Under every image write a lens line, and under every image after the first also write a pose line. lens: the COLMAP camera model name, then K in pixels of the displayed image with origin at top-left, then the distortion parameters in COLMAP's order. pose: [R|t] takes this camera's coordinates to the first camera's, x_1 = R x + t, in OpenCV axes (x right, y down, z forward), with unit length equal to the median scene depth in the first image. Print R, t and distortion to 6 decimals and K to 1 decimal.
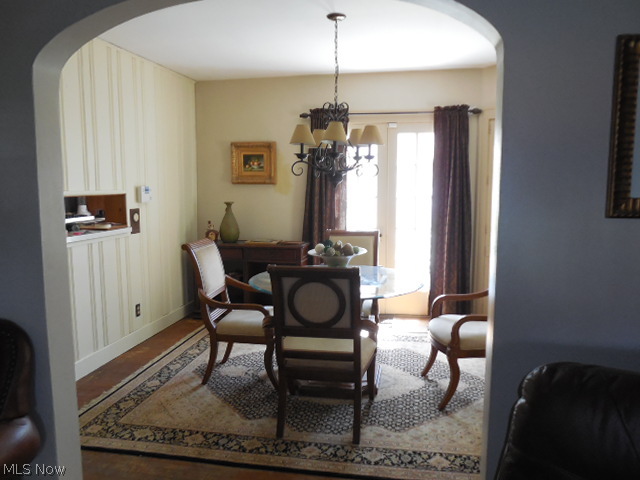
lens RADIAL K [[492.4, 0, 320.5], [0, 492.4, 239.3], [0, 0, 1]] dist [-0.059651, 0.037033]
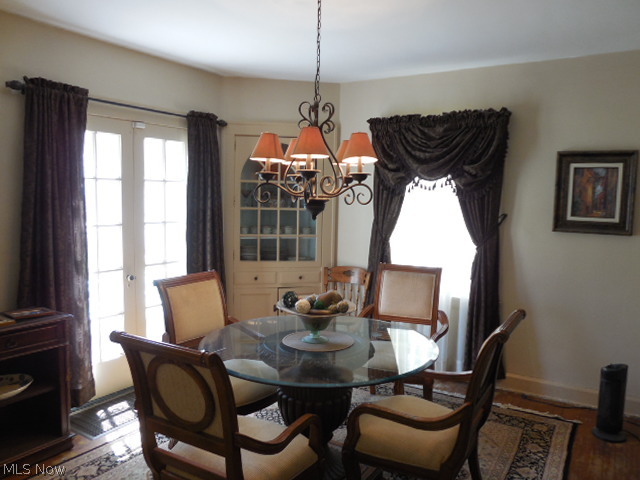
lens RADIAL K [[492.4, 0, 320.0], [0, 492.4, 241.2], [0, 0, 1]] dist [-0.059651, 0.037033]
pose [[0.353125, -0.076636, 0.932432, -0.450111], [0.097878, 0.994197, 0.044645, -0.068415], [-0.930442, 0.075499, 0.358577, 0.510105]]
